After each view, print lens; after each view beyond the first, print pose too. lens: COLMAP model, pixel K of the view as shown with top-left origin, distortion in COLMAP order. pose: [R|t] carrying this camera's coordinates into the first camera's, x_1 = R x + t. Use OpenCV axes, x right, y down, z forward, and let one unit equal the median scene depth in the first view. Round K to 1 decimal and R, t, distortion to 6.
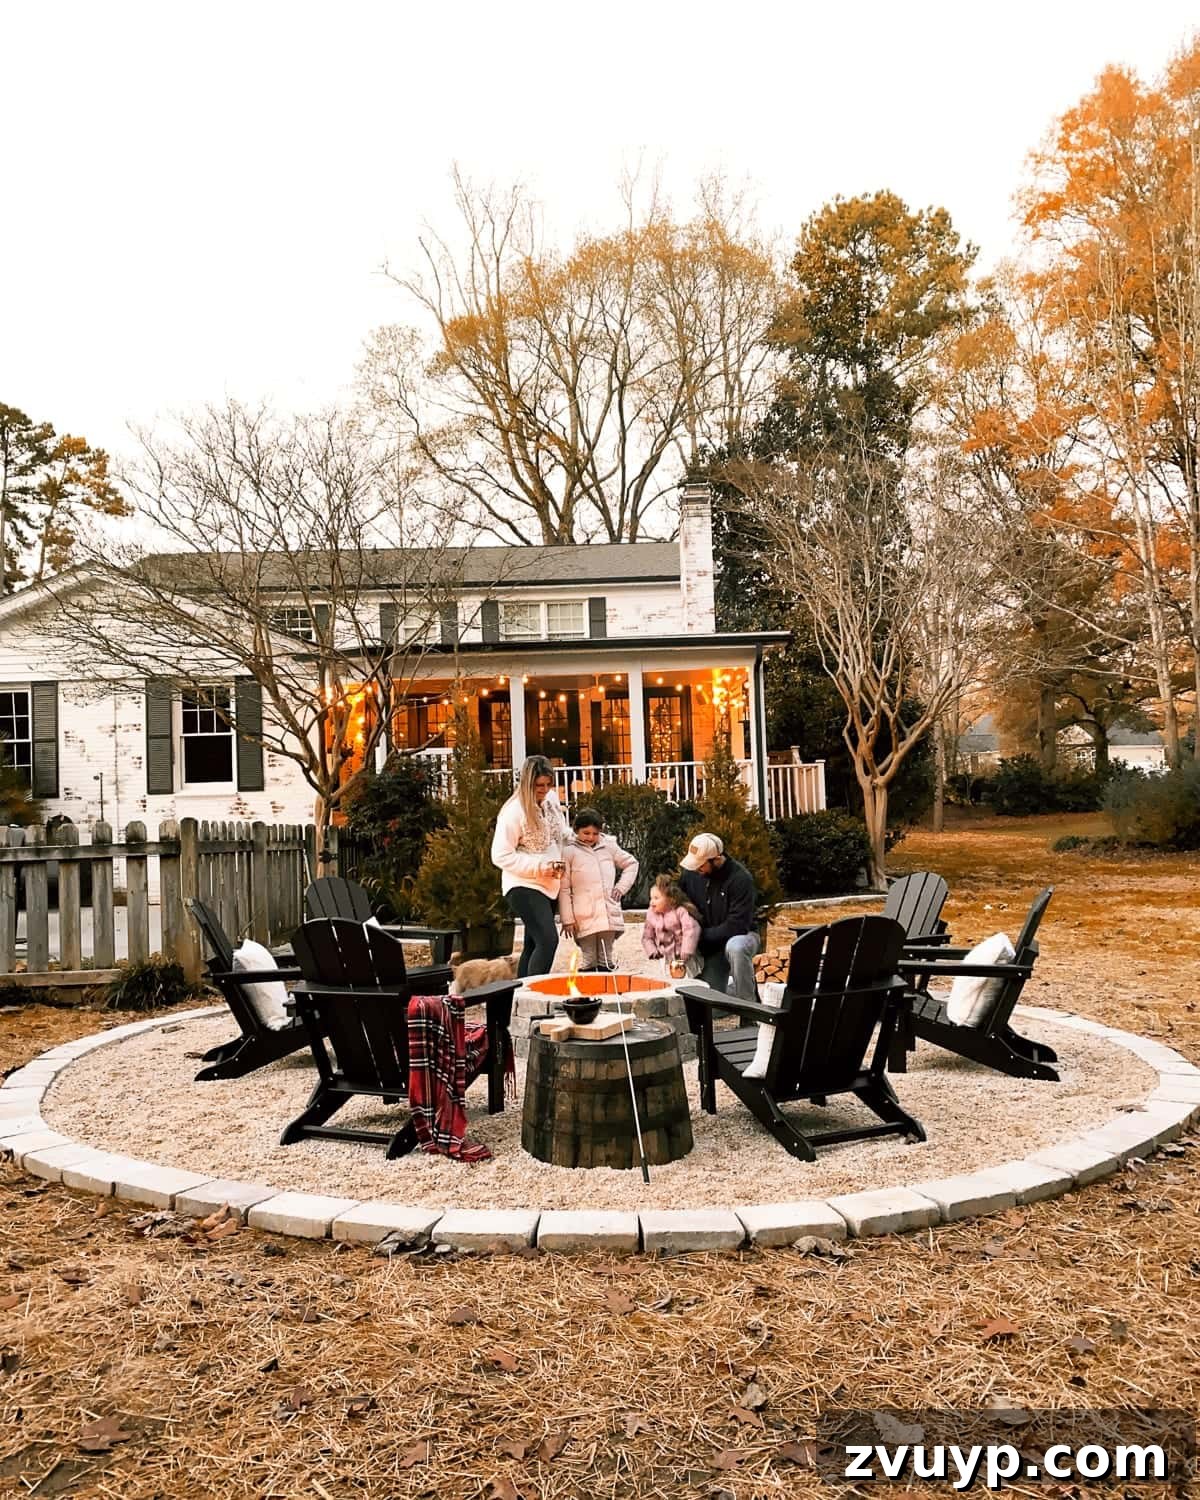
lens RADIAL K [[1187.1, 0, 602.0], [0, 1187.1, 798.1], [0, 0, 1]] dist [0.057265, -0.060585]
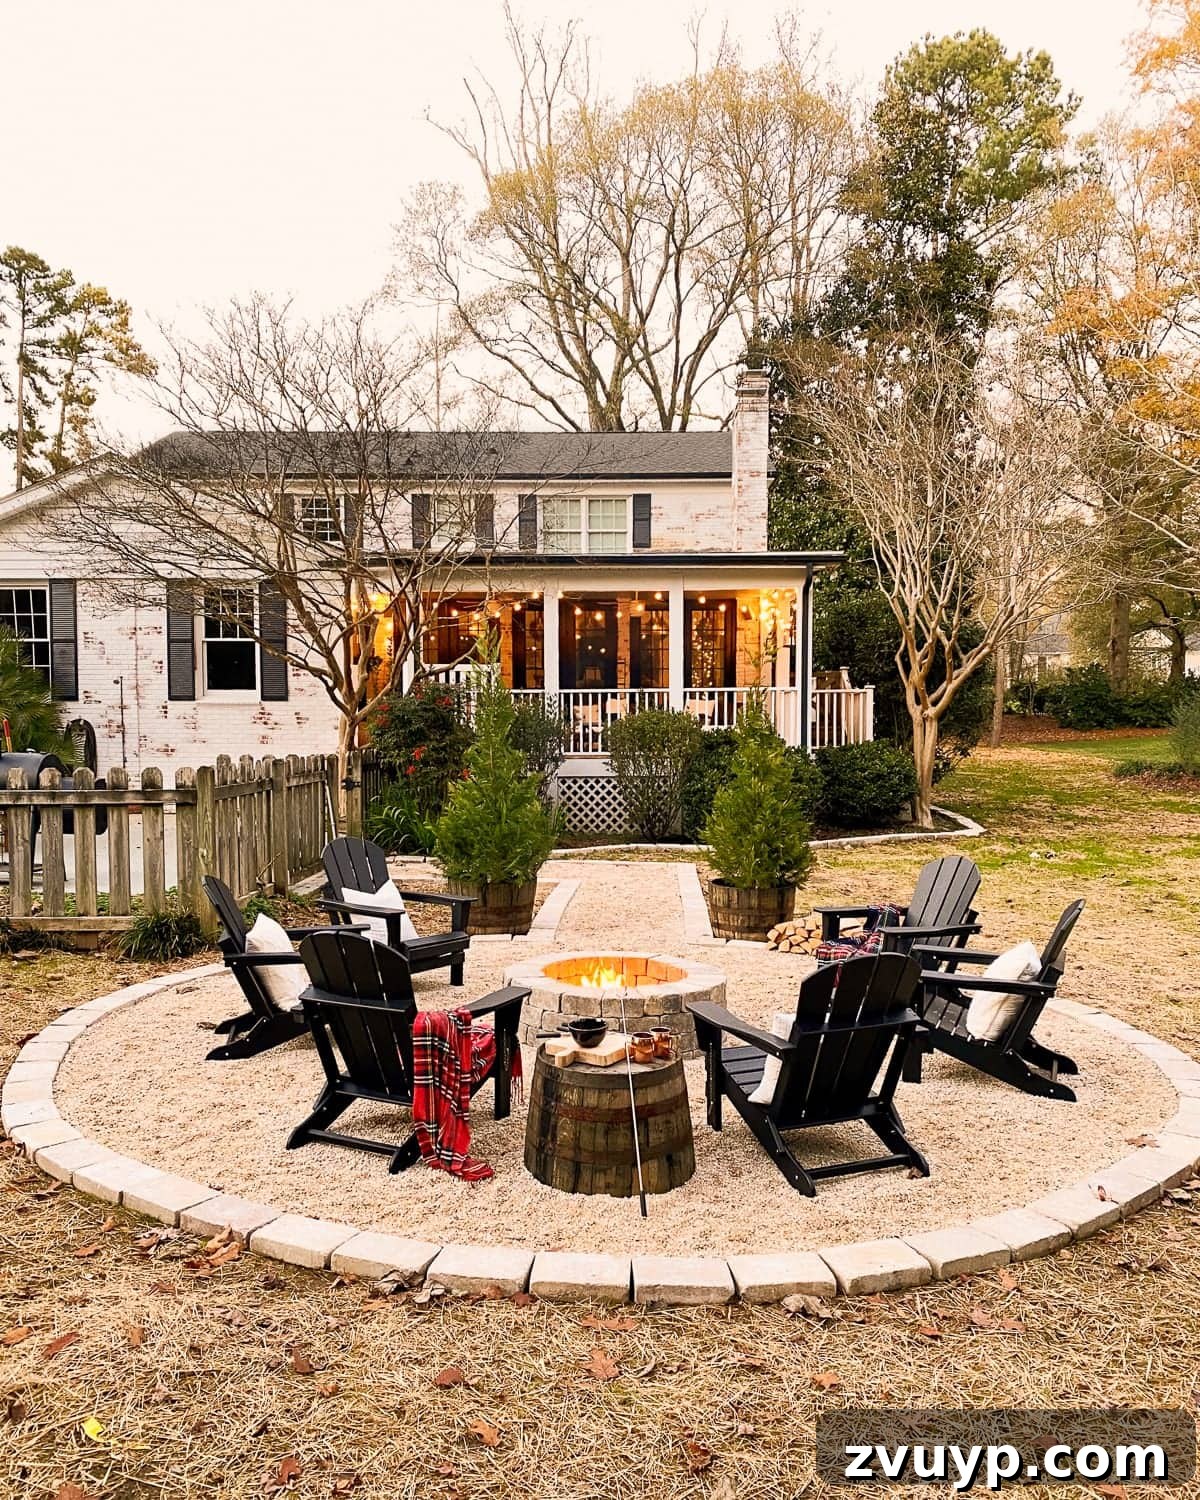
lens RADIAL K [[1241.3, 0, 605.3], [0, 1241.3, 797.2], [0, 0, 1]] dist [0.060124, -0.061624]
pose [[0.998973, 0.035360, -0.028318, 0.004970], [-0.032723, 0.995522, 0.088689, -0.027352], [0.031327, -0.087671, 0.995657, -0.004283]]
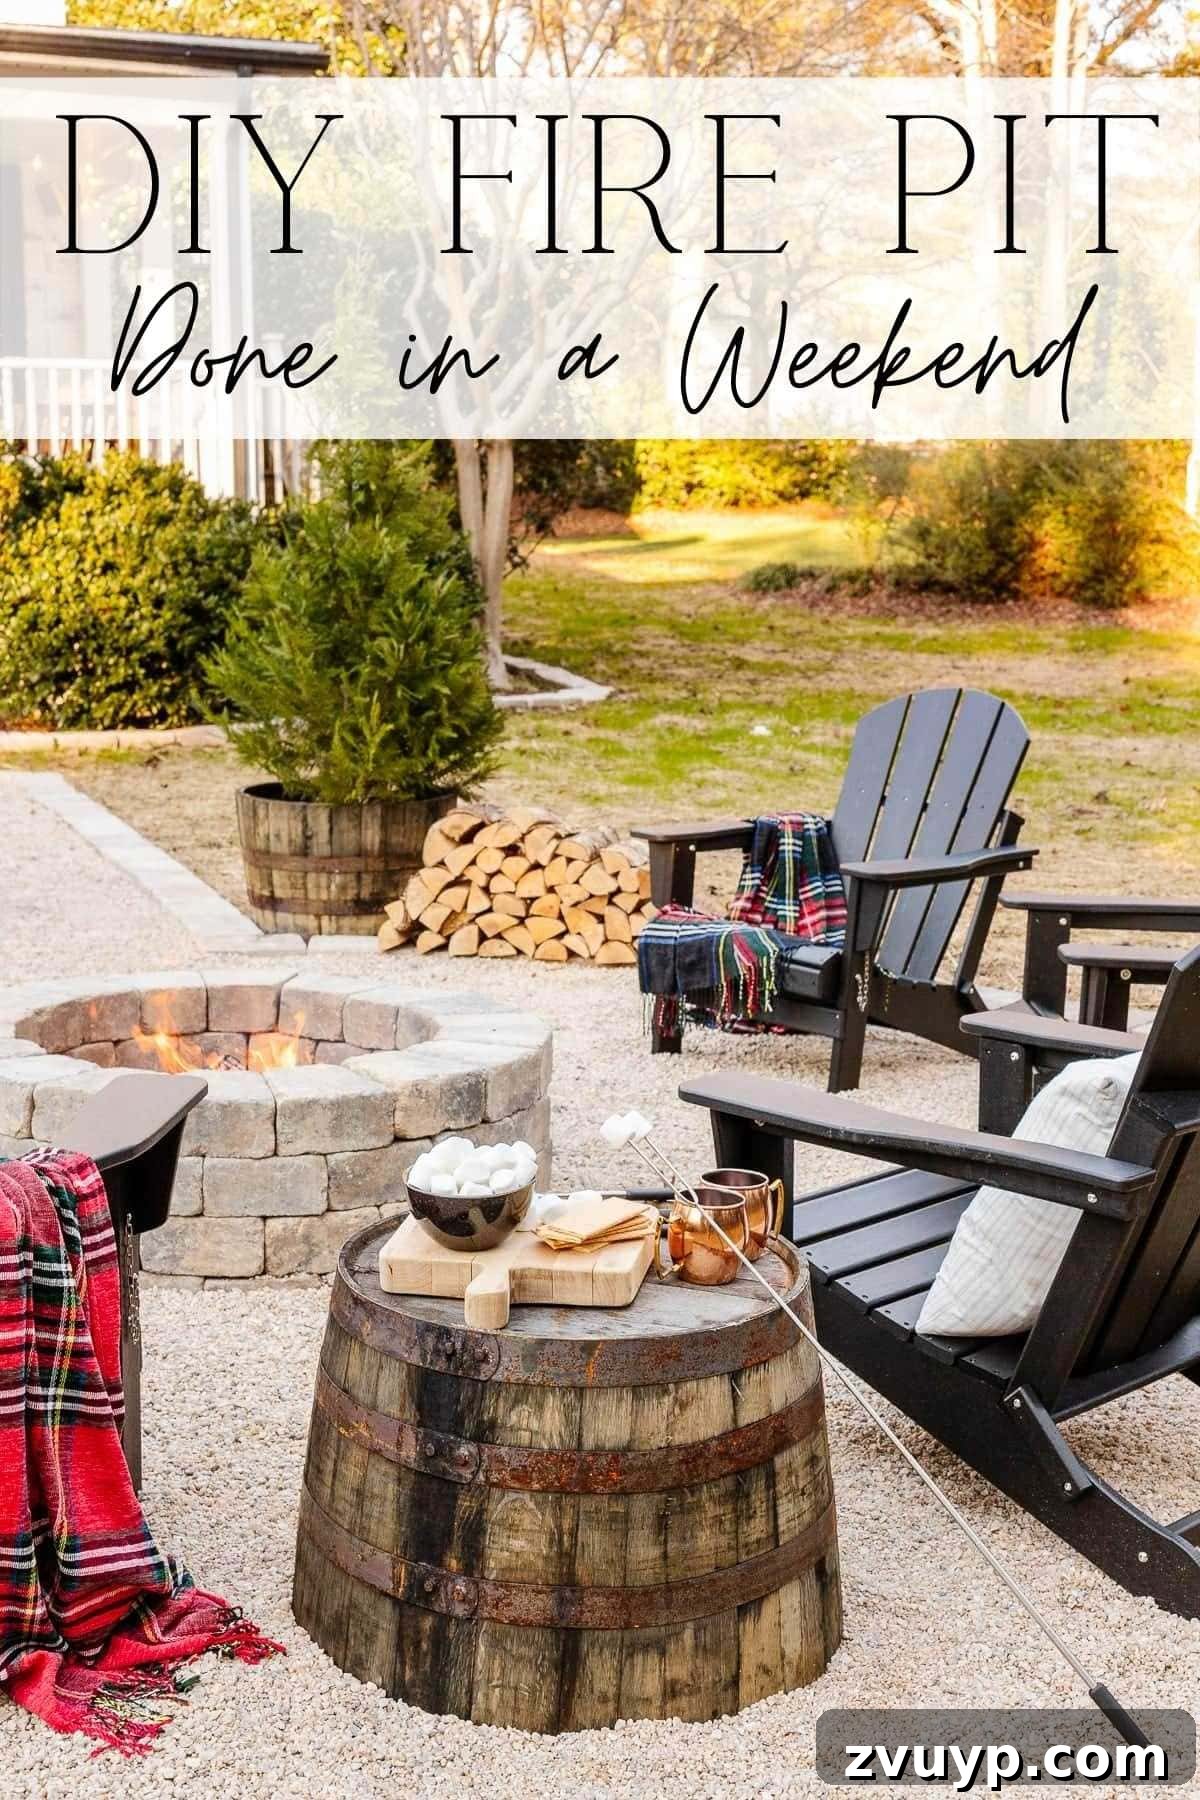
lens RADIAL K [[2581.0, 0, 600.0], [0, 2581.0, 900.0], [0, 0, 1]] dist [0.002930, -0.043130]
pose [[0.939982, -0.013487, 0.340958, -0.054624], [-0.045108, 0.985538, 0.163343, -0.001282], [-0.338230, -0.168919, 0.925779, 0.099560]]
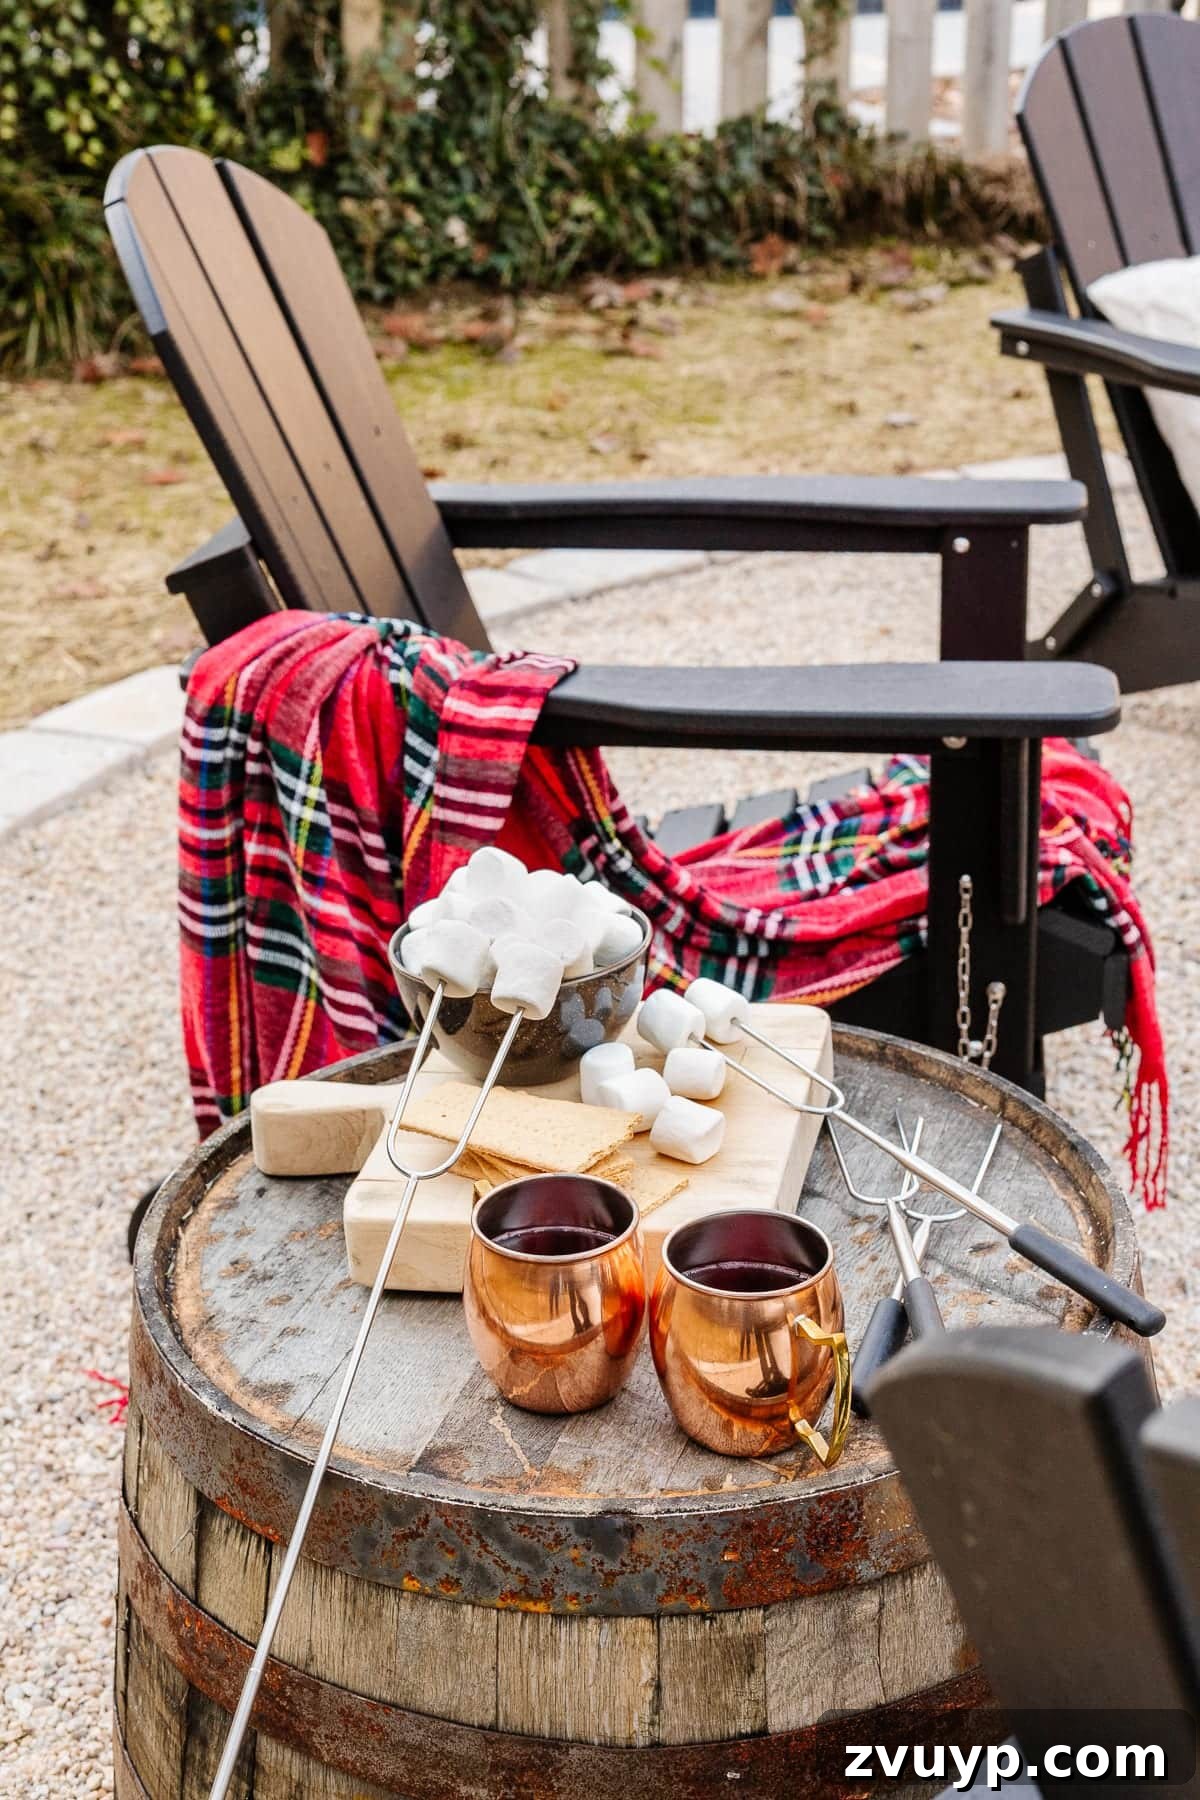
lens RADIAL K [[2604.4, 0, 600.0], [0, 2604.4, 900.0], [0, 0, 1]] dist [0.001177, -0.017486]
pose [[0.332578, 0.373597, -0.865920, 0.064807], [0.016709, 0.915709, 0.401496, 0.008344], [0.942928, -0.147997, 0.298302, 0.227091]]
